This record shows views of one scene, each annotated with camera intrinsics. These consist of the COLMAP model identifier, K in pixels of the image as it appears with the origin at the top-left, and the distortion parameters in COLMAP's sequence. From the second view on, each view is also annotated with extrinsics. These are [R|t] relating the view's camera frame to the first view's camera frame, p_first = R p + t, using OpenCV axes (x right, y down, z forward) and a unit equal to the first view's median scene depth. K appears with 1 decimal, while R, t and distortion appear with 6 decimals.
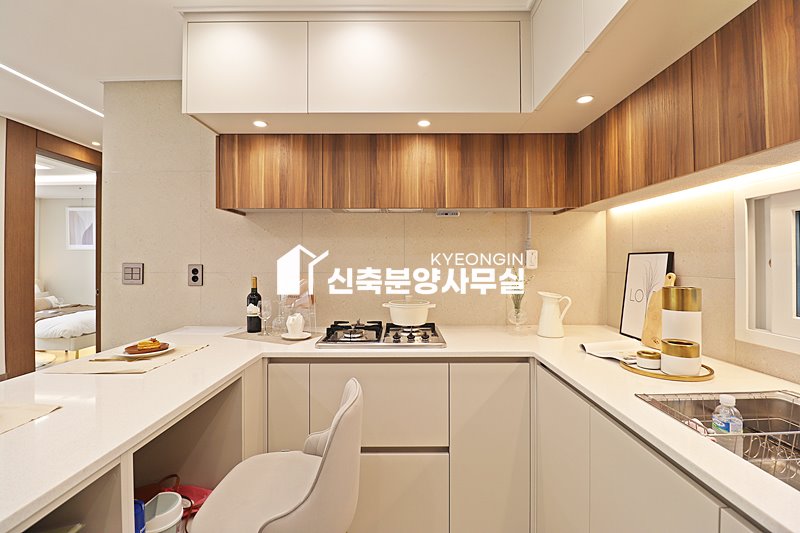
lens RADIAL K [[371.0, 0, 405.8], [0, 371.0, 257.1], [0, 0, 1]] dist [-0.011425, -0.007160]
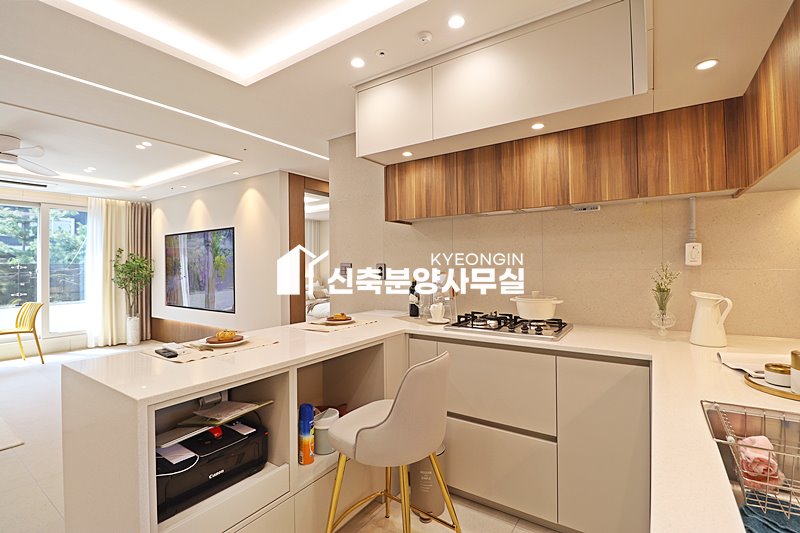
lens RADIAL K [[371.0, 0, 402.4], [0, 371.0, 259.2], [0, 0, 1]] dist [-0.011425, -0.007160]
pose [[0.824561, -0.014868, -0.565578, 0.296732], [0.014389, 0.999882, -0.005307, 0.014319], [0.565590, -0.003762, 0.824678, -0.074312]]
